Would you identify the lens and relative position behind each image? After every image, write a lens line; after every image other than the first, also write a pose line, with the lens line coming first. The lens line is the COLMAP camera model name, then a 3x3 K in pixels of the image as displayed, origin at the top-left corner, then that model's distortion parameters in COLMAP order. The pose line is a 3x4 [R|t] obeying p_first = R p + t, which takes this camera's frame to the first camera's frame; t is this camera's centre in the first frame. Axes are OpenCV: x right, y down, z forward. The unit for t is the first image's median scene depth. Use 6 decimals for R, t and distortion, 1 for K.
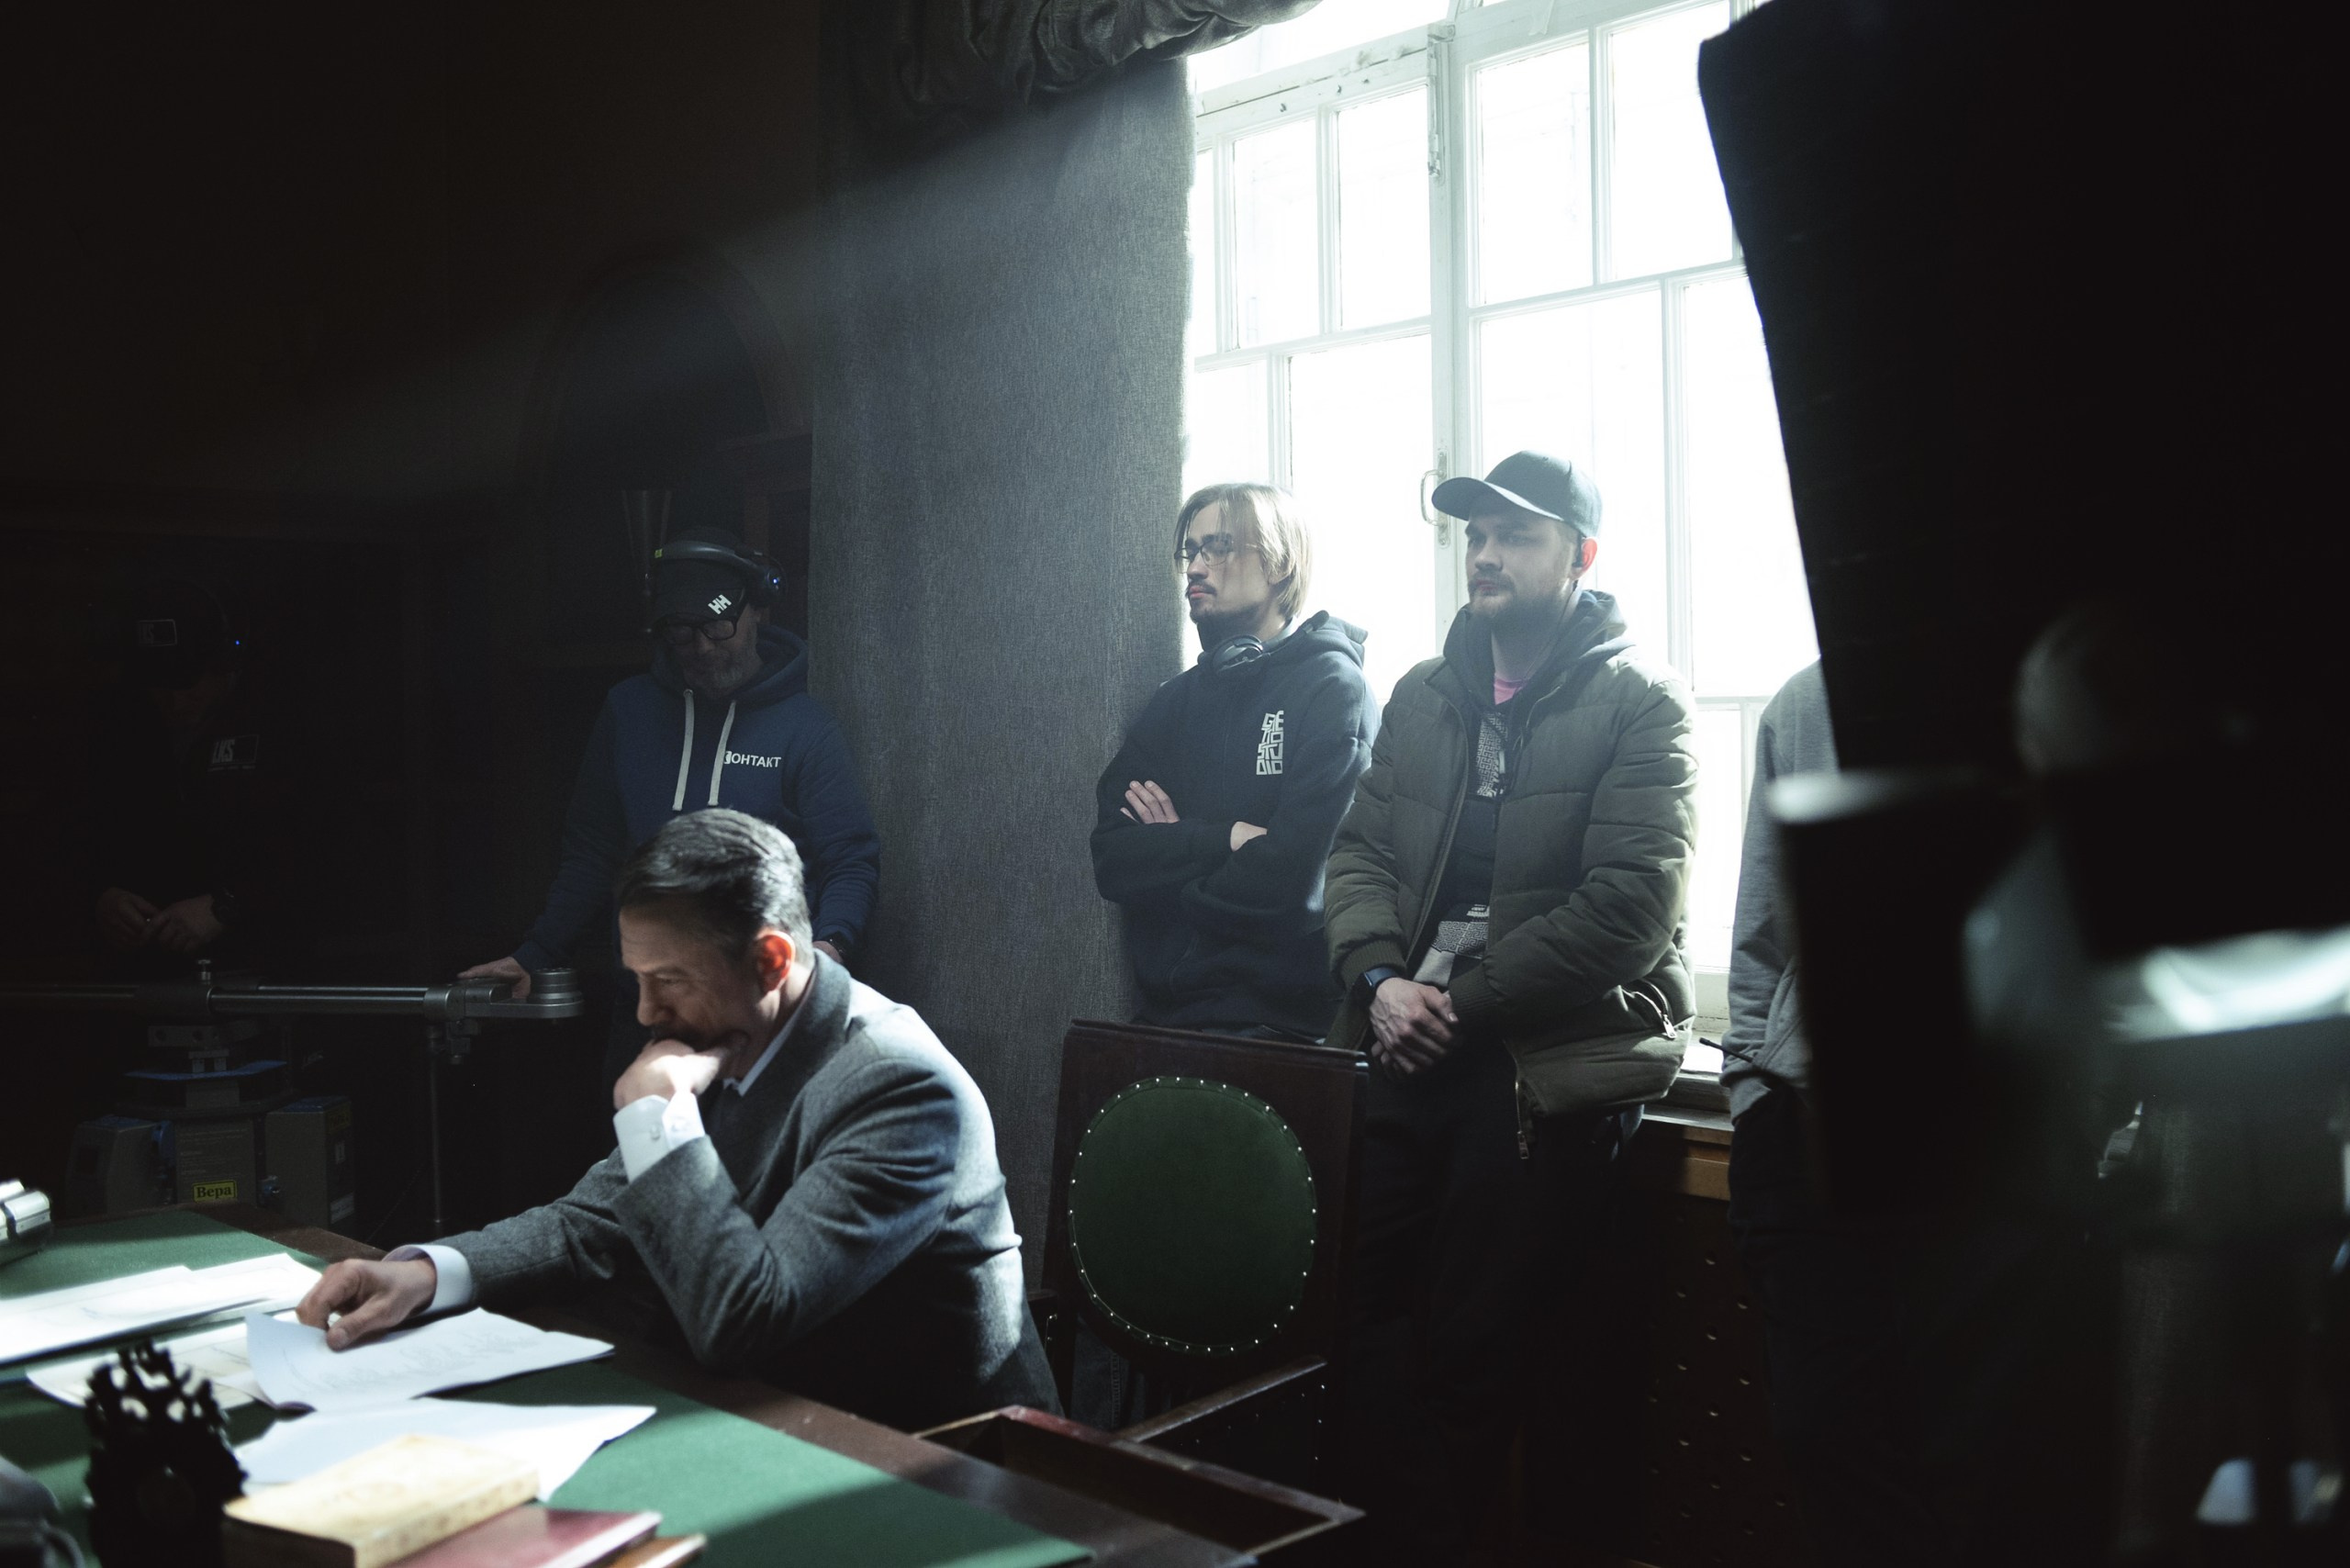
lens RADIAL K [[2342.8, 0, 1175.2], [0, 2342.8, 783.5], [0, 0, 1]] dist [0.006451, 0.000000]
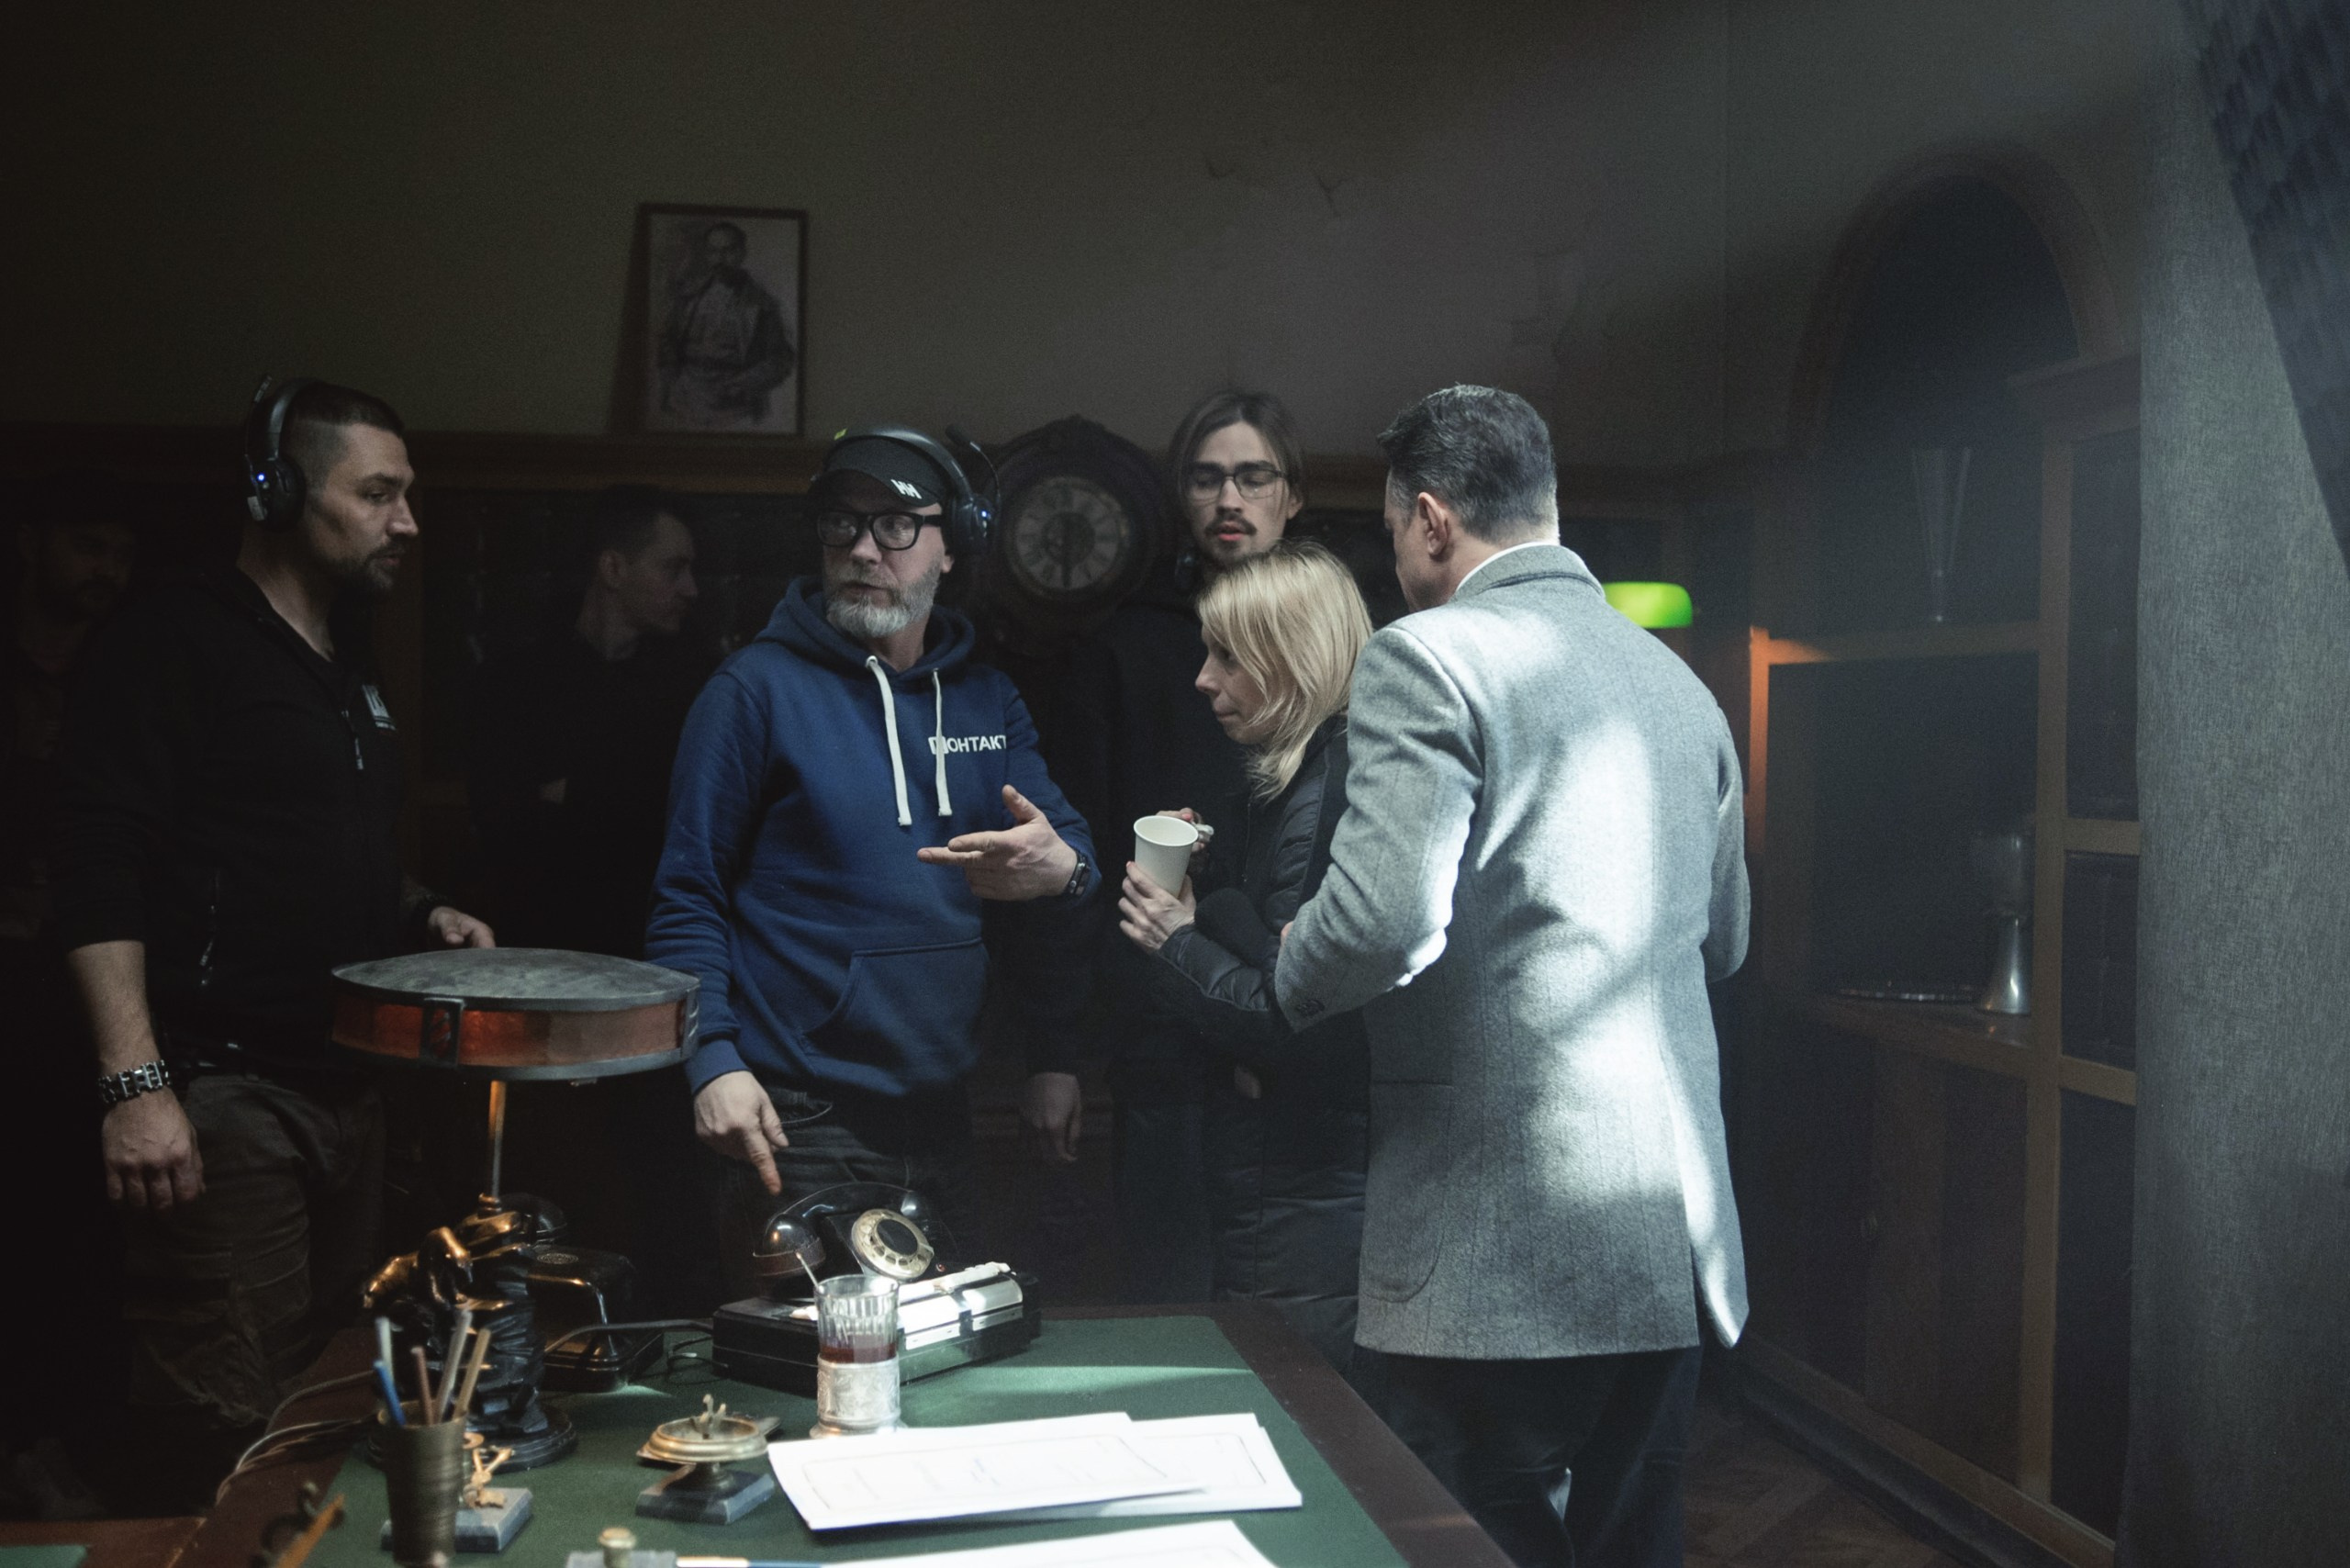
lens RADIAL K [[2342.8, 0, 1173.5], [0, 2342.8, 783.5], [0, 0, 1]] dist [0.006451, 0.000000]
pose [[0.839960, 0.035039, -0.541515, 0.001183], [-0.036492, 0.999301, 0.008057, -0.005047], [0.541420, 0.012994, 0.840652, 0.203390]]
